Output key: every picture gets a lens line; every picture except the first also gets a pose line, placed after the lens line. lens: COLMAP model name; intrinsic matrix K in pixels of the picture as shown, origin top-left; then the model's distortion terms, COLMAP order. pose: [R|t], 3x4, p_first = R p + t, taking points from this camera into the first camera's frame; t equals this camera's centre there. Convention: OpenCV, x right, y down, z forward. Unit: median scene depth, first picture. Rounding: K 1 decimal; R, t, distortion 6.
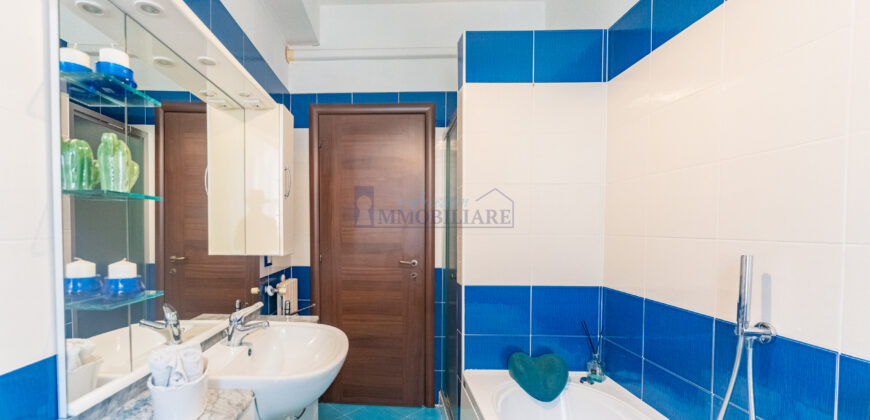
lens RADIAL K [[359.7, 0, 435.1], [0, 359.7, 247.2], [0, 0, 1]] dist [0.012362, 0.000019]
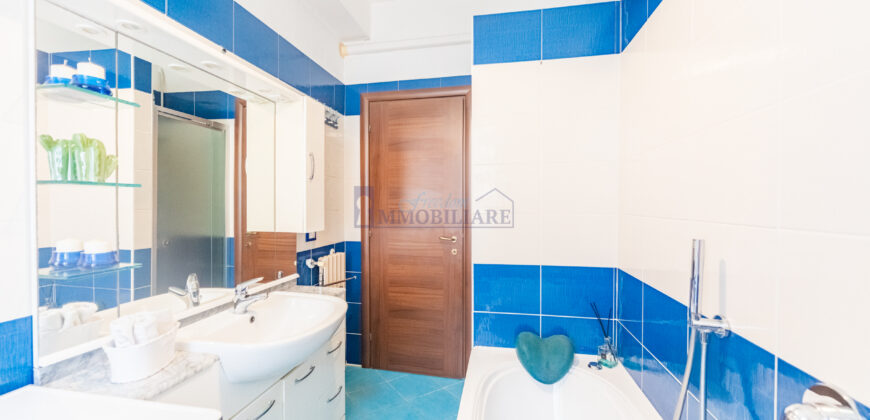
lens RADIAL K [[345.7, 0, 437.6], [0, 345.7, 218.0], [0, 0, 1]] dist [0.000023, -0.000233]
pose [[0.987432, 0.001175, -0.158040, 0.136837], [-0.003682, 0.999872, -0.015570, -0.005337], [0.158002, 0.015957, 0.987310, 0.018908]]
